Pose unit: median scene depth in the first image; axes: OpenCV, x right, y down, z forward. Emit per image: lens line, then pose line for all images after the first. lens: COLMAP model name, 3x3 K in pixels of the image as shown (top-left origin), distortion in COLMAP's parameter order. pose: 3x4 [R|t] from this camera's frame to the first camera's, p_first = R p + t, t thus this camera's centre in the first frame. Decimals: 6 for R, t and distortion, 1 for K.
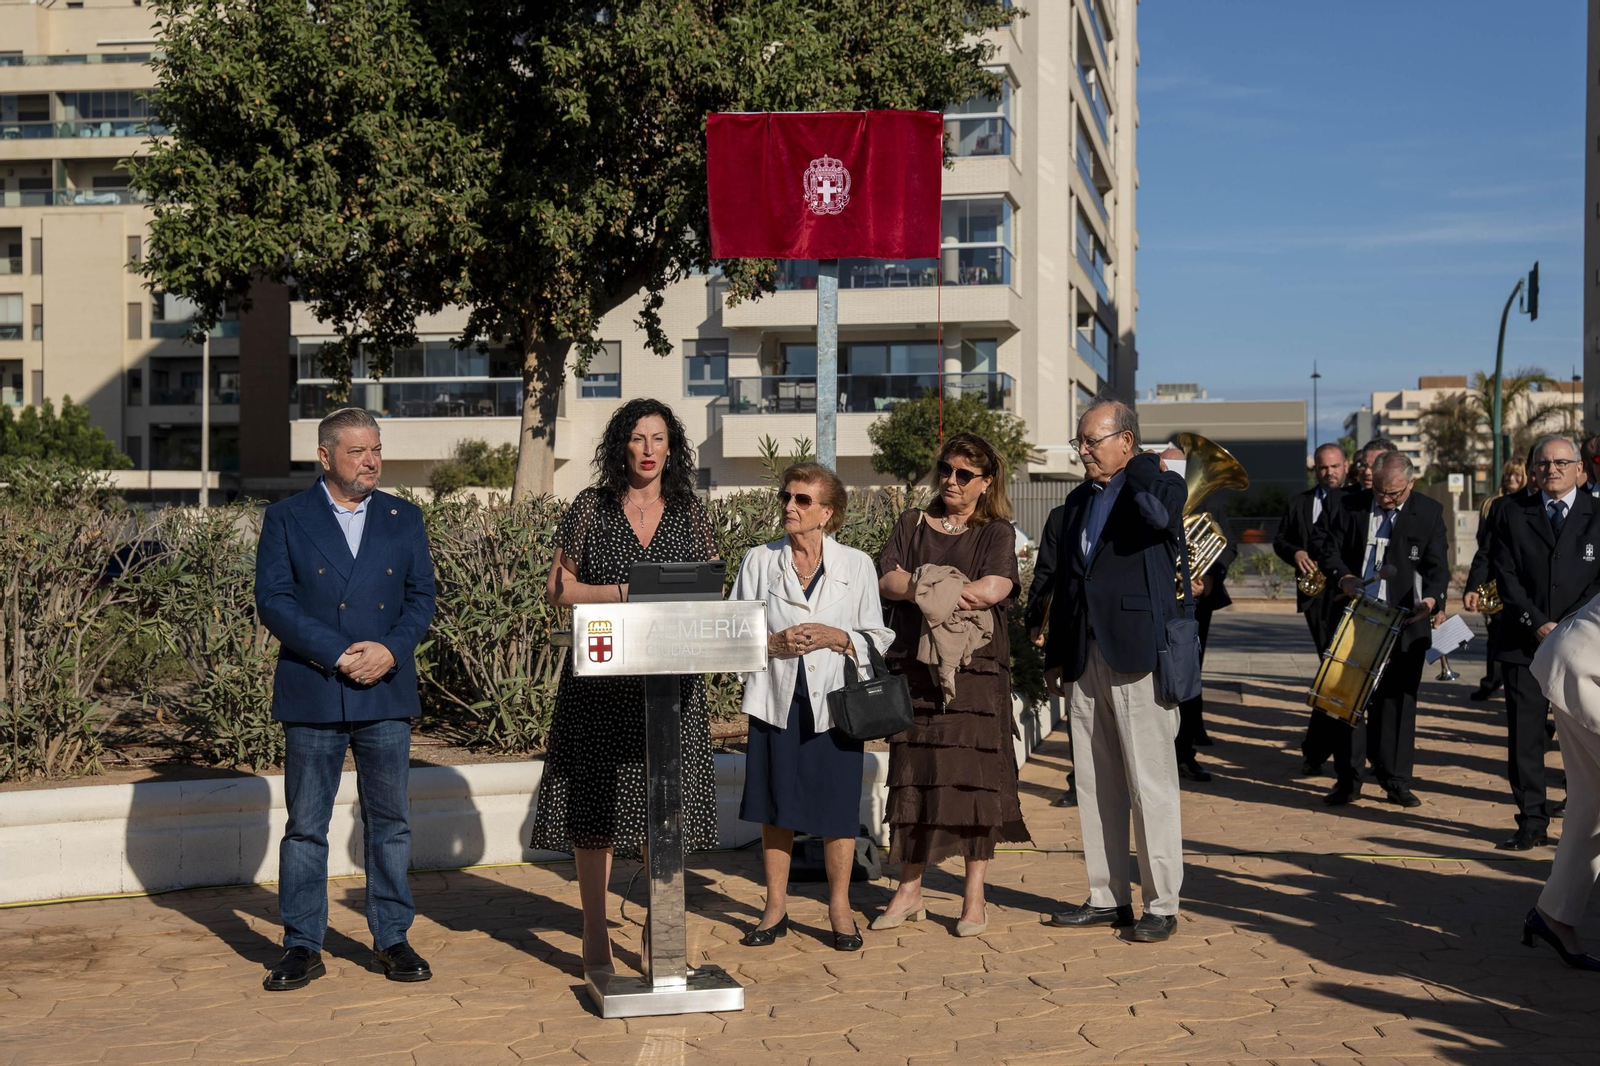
lens RADIAL K [[2282.4, 0, 744.0], [0, 2282.4, 489.6], [0, 0, 1]] dist [0.190407, 0.000000]
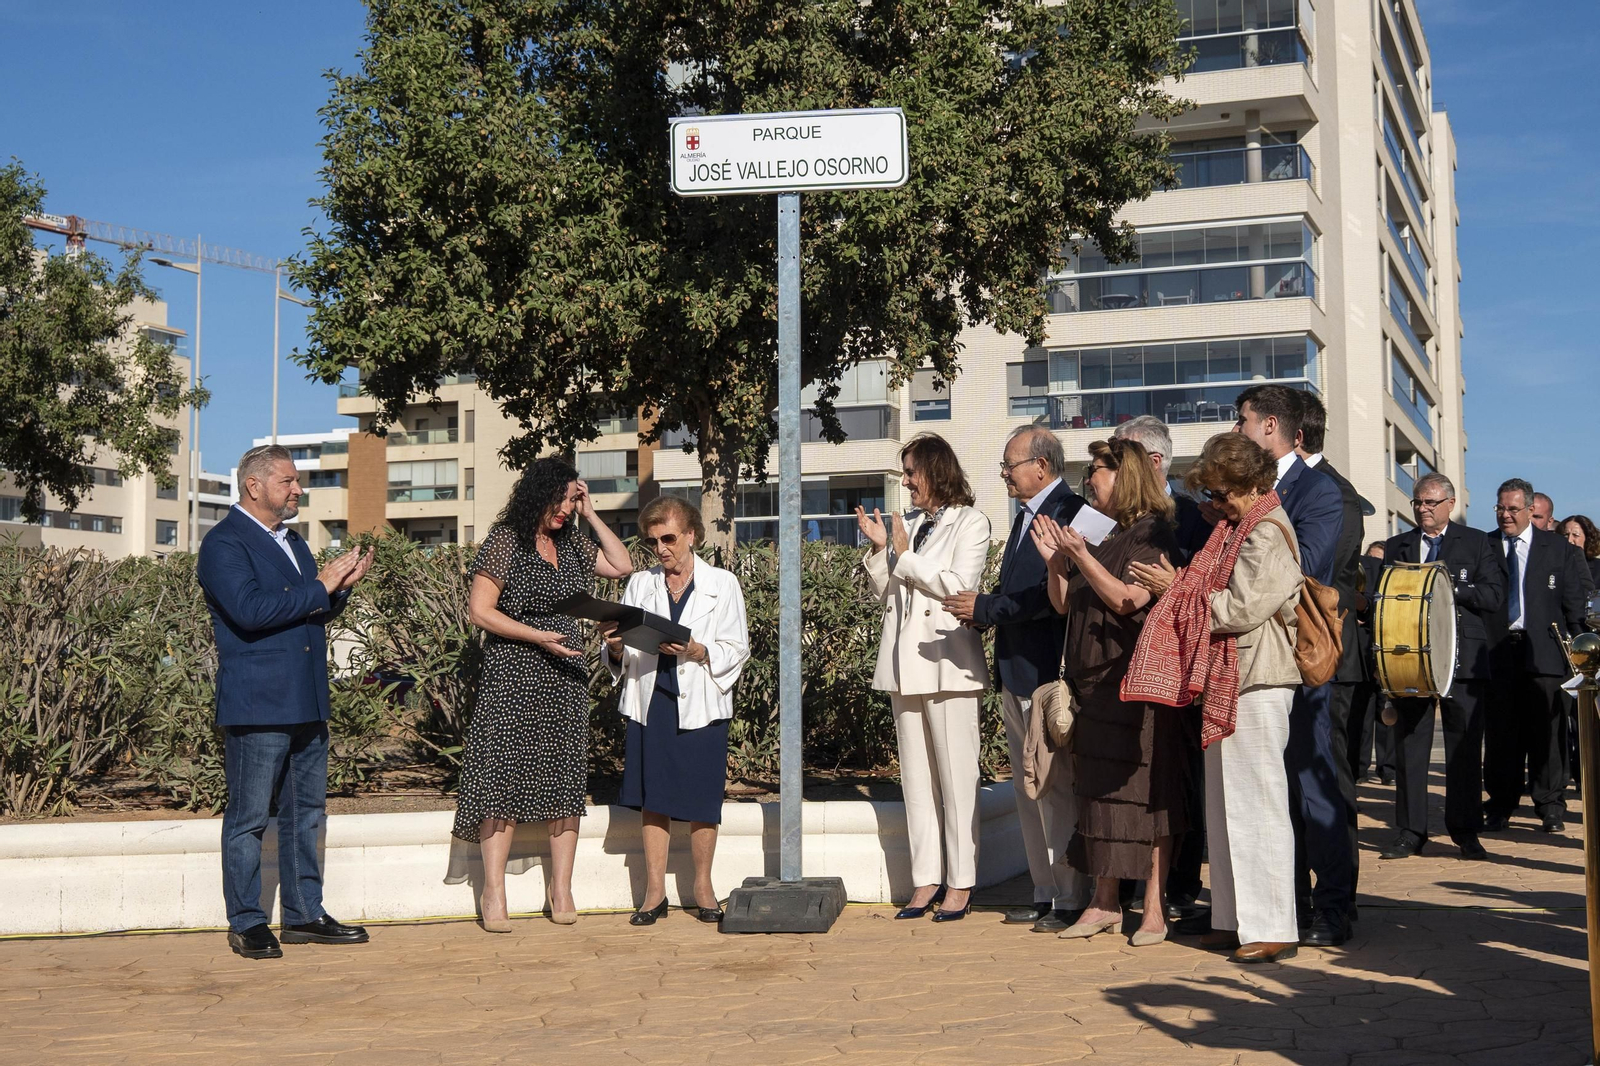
lens RADIAL K [[2093.5, 0, 860.8], [0, 2093.5, 509.0], [0, 0, 1]] dist [-0.056039, 0.000000]
pose [[0.992297, -0.018656, -0.122471, 0.097266], [0.011429, 0.998166, -0.059449, 0.028403], [0.123355, 0.057591, 0.990690, 0.093804]]
